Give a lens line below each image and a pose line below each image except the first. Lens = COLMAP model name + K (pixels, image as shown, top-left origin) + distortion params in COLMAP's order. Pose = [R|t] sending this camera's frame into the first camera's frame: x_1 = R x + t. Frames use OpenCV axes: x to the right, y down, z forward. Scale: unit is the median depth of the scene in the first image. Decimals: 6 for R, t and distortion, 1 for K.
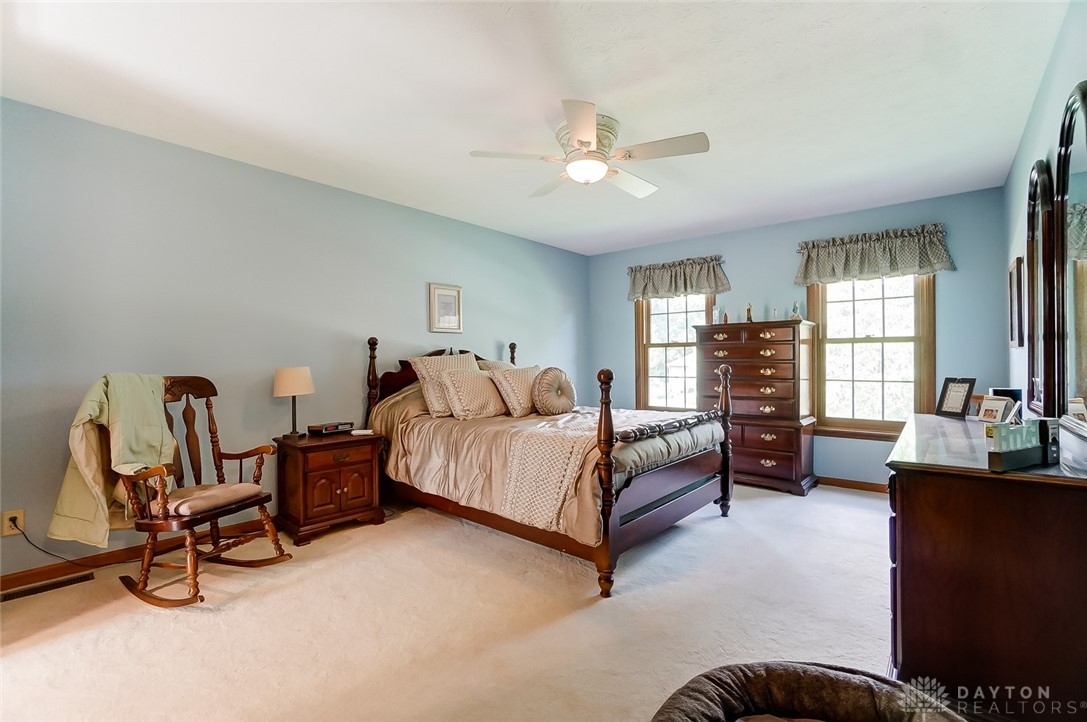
lens RADIAL K [[481.4, 0, 534.3], [0, 481.4, 363.1], [0, 0, 1]] dist [-0.061830, 0.022301]
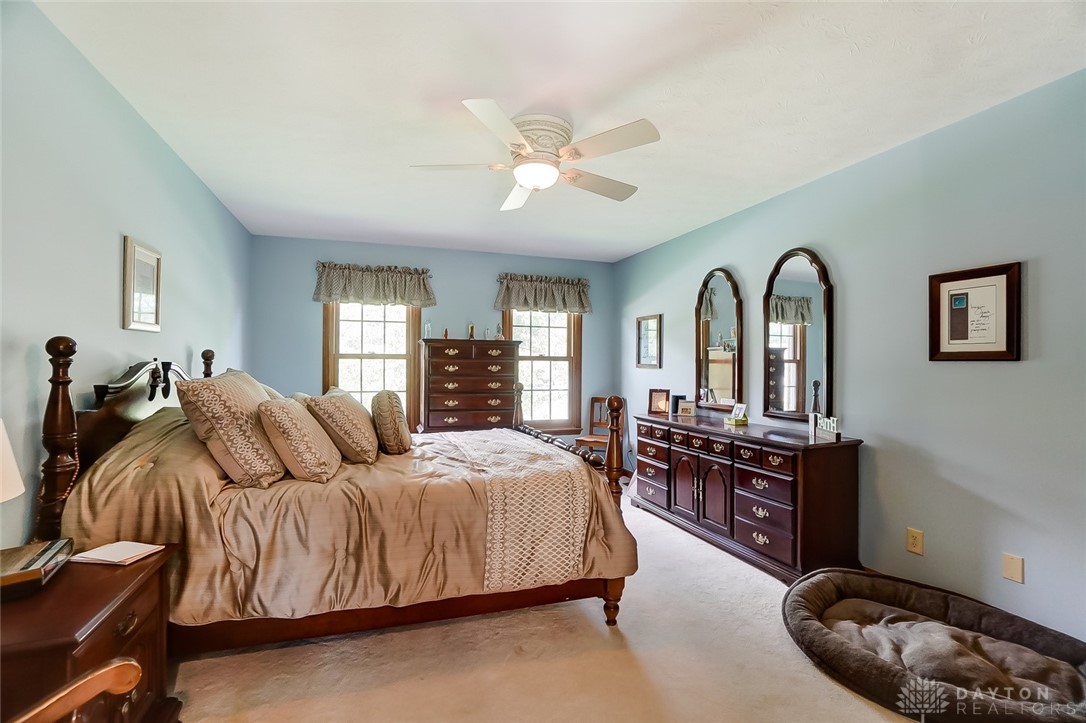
lens RADIAL K [[480.9, 0, 533.8], [0, 480.9, 363.6], [0, 0, 1]] dist [-0.061830, 0.022301]
pose [[0.500890, 0.008900, 0.865465, -0.452371], [-0.007016, 0.999956, -0.006222, -0.027368], [-0.865483, -0.002955, 0.500930, 0.368077]]
